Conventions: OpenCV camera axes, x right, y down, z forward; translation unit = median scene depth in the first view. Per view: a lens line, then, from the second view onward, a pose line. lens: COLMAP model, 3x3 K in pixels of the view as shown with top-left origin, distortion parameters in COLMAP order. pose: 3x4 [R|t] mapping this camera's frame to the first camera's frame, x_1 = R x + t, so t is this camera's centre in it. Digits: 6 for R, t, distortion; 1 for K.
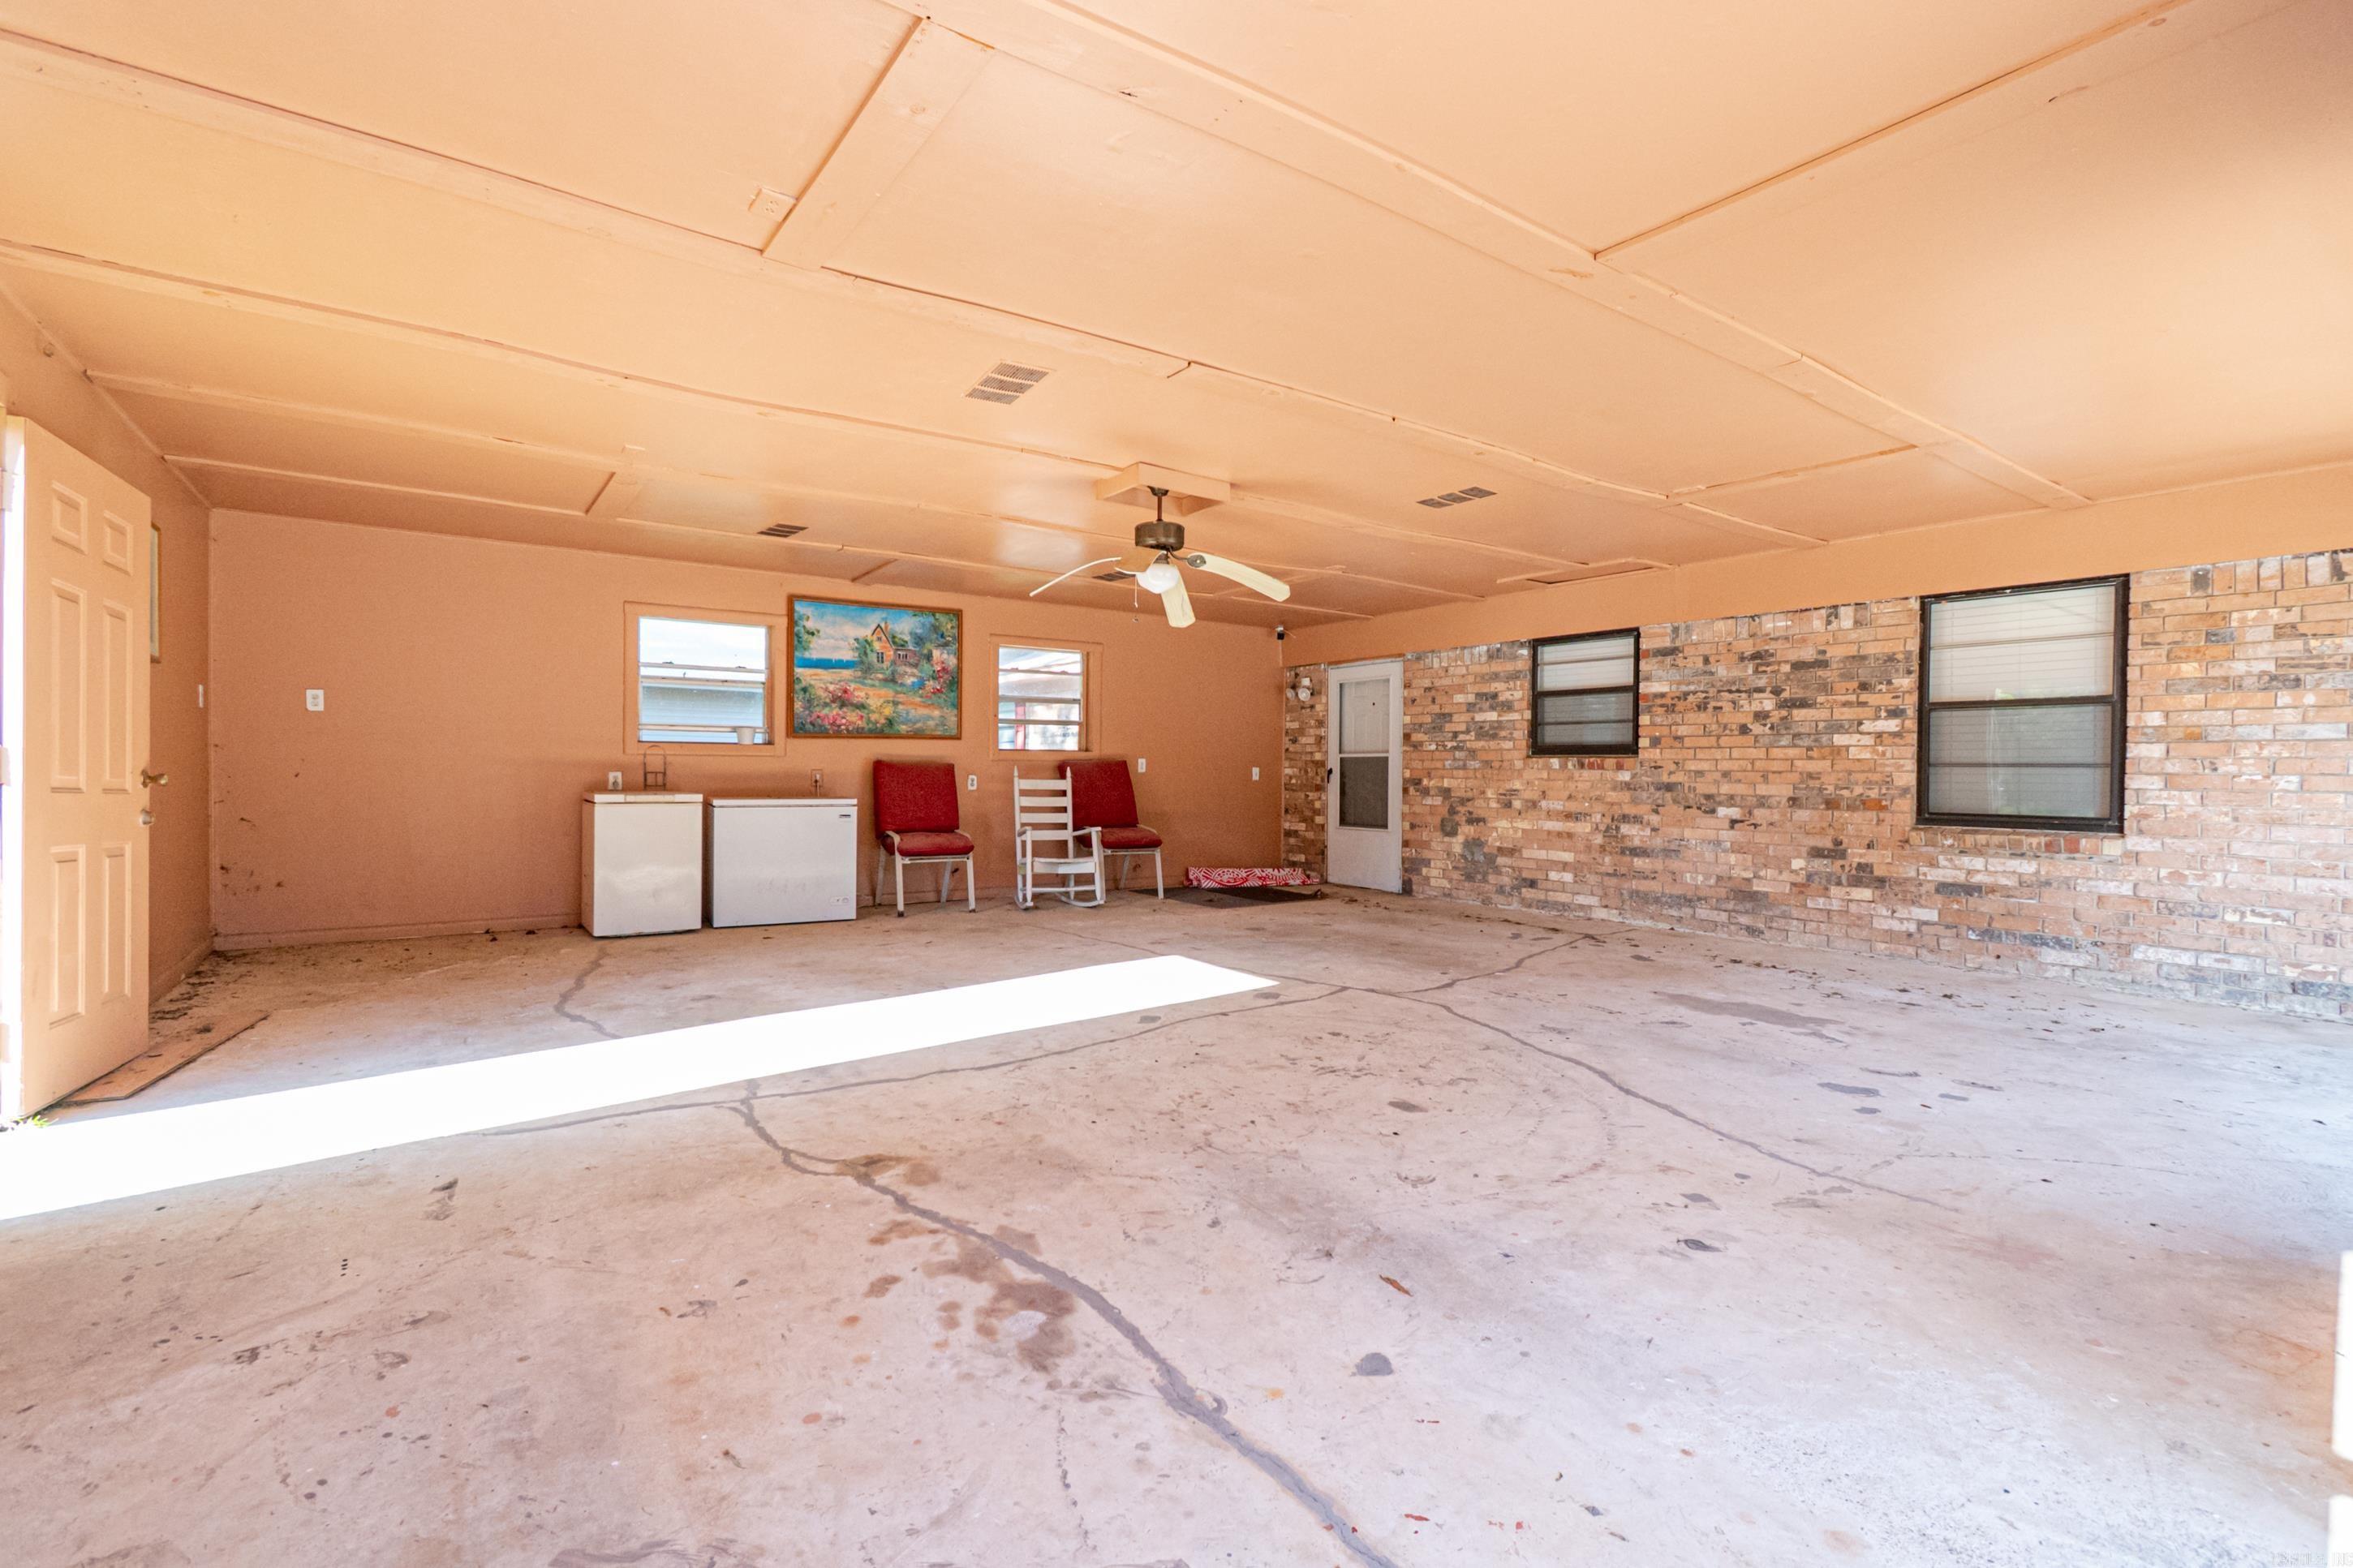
lens RADIAL K [[1047.9, 0, 1176.7], [0, 1047.9, 779.8], [0, 0, 1]] dist [0.004662, -0.002663]
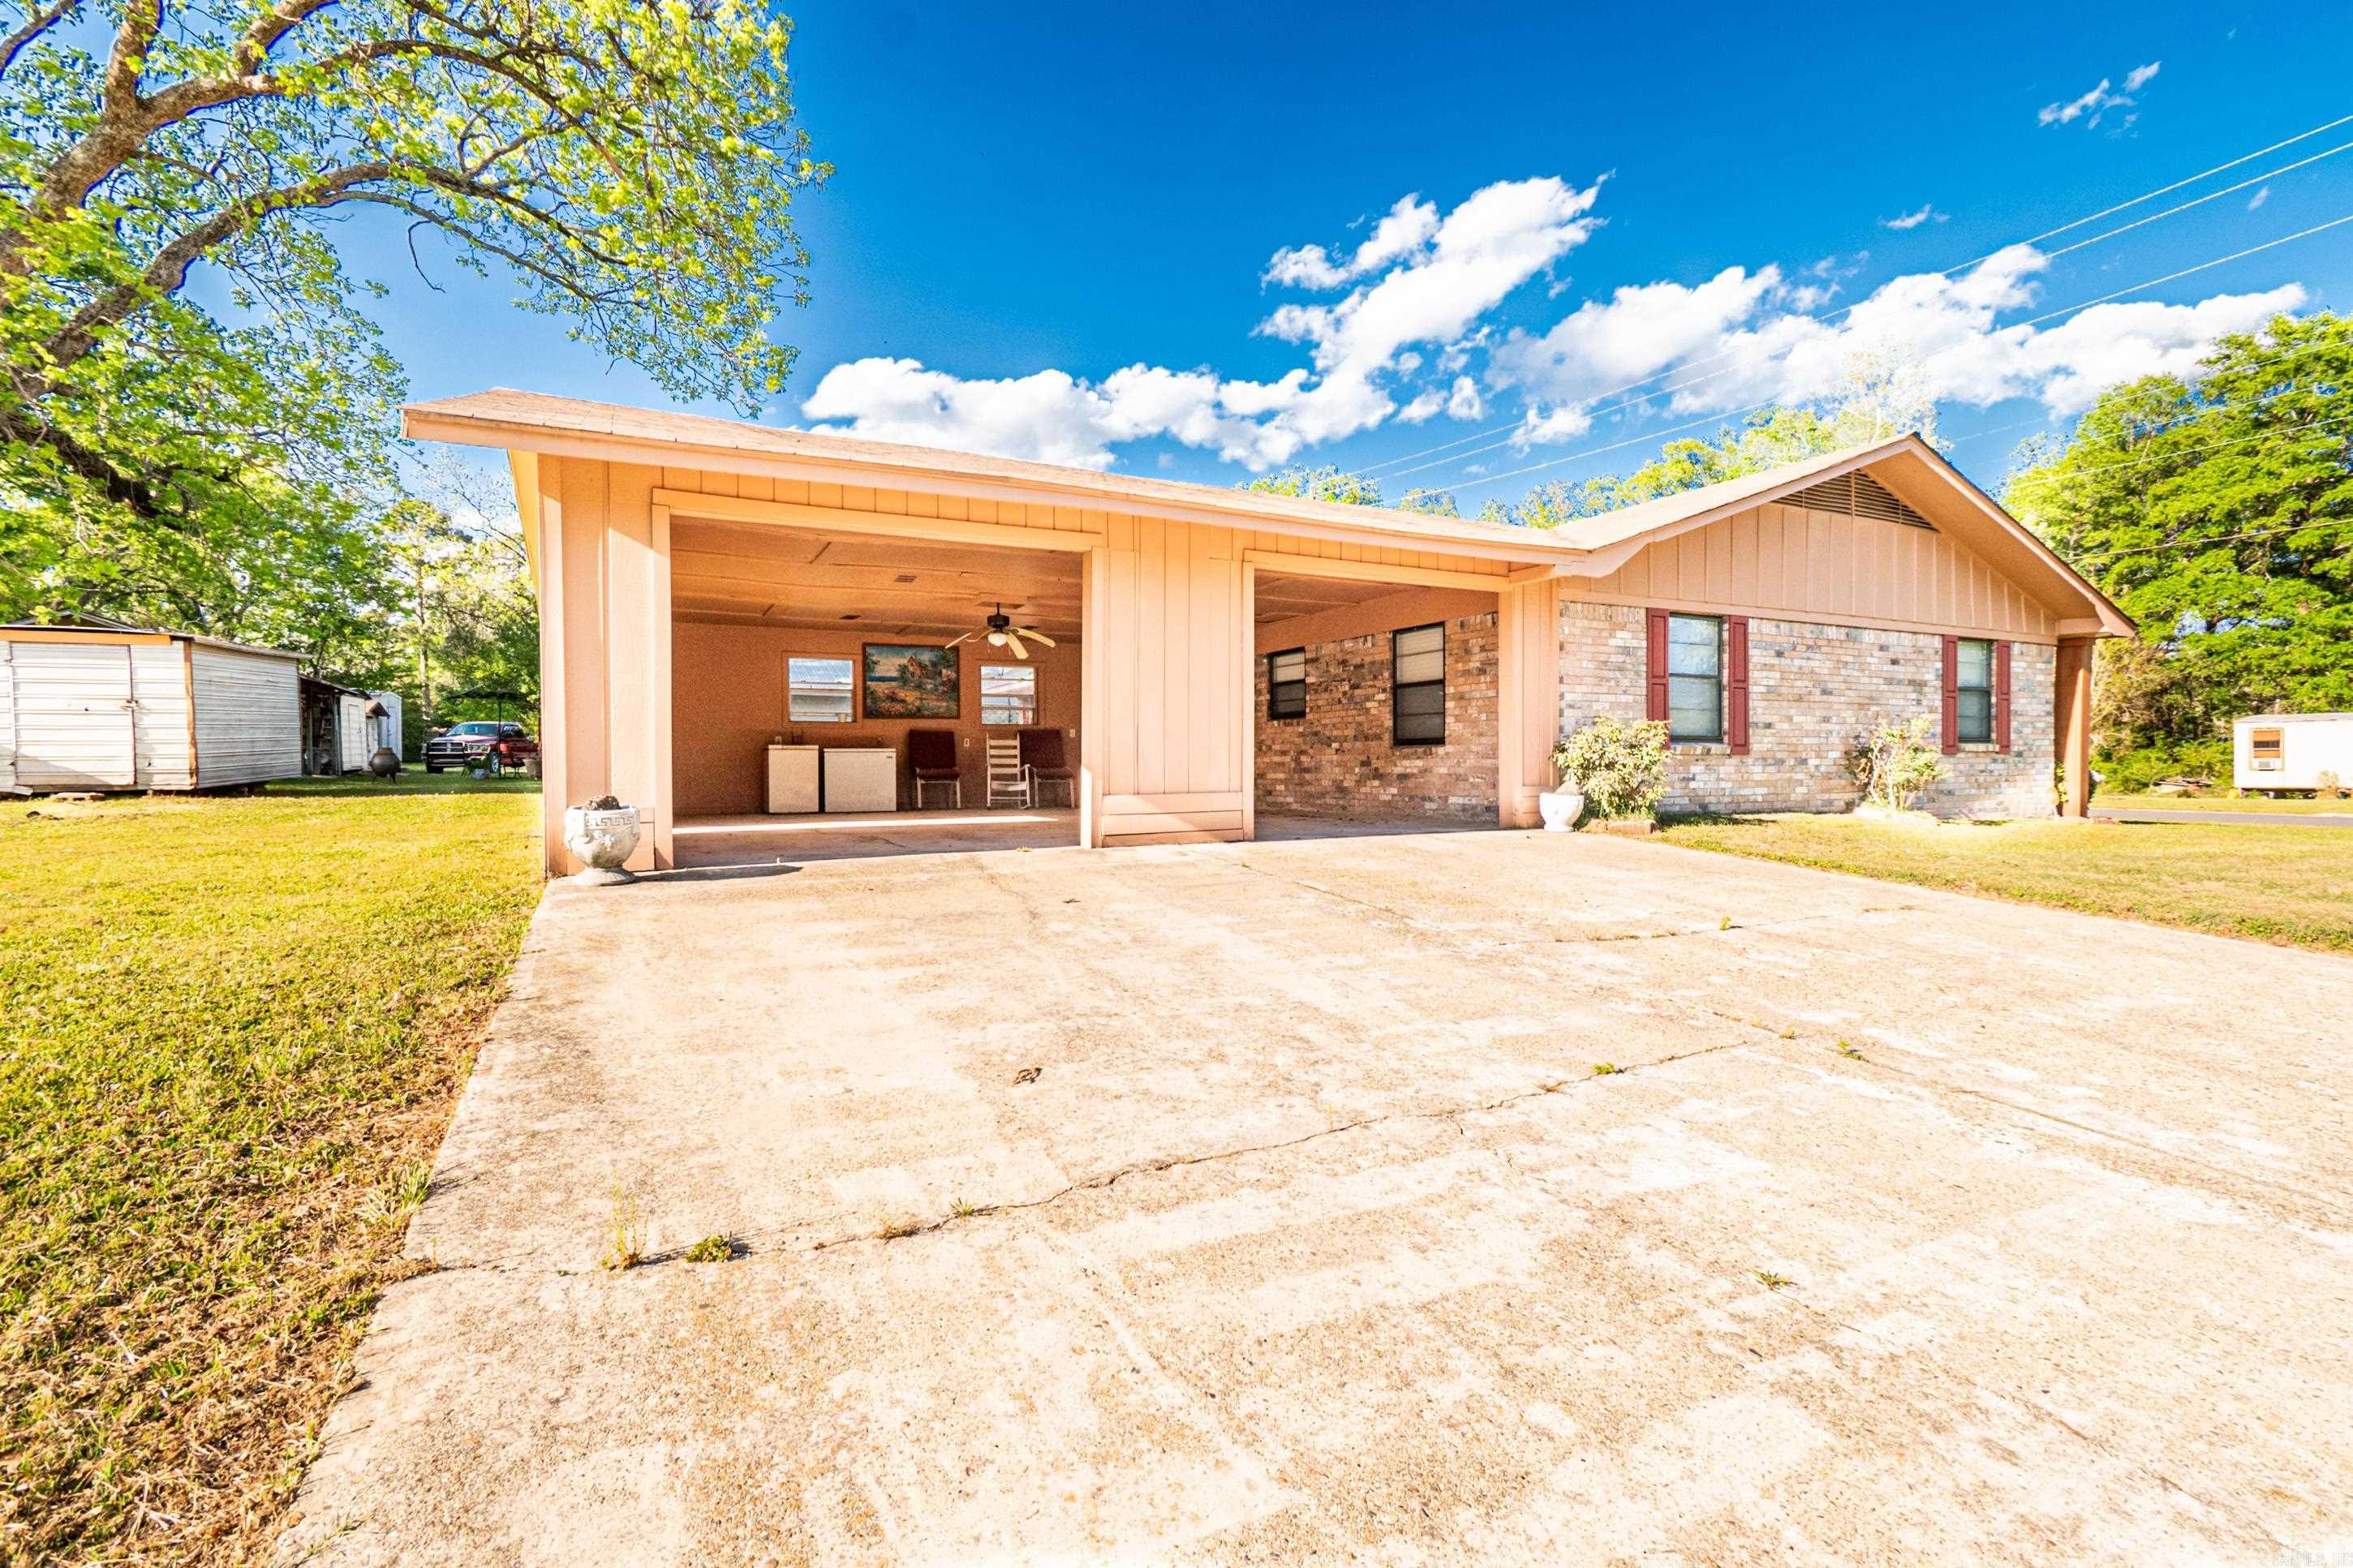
lens RADIAL K [[1047.9, 0, 1174.3], [0, 1047.9, 779.8], [0, 0, 1]] dist [0.004662, -0.002663]
pose [[0.989725, -0.014072, -0.142288, 0.467906], [0.014267, 0.999898, 0.000351, 0.080710], [0.142268, -0.002377, 0.989825, -0.826283]]
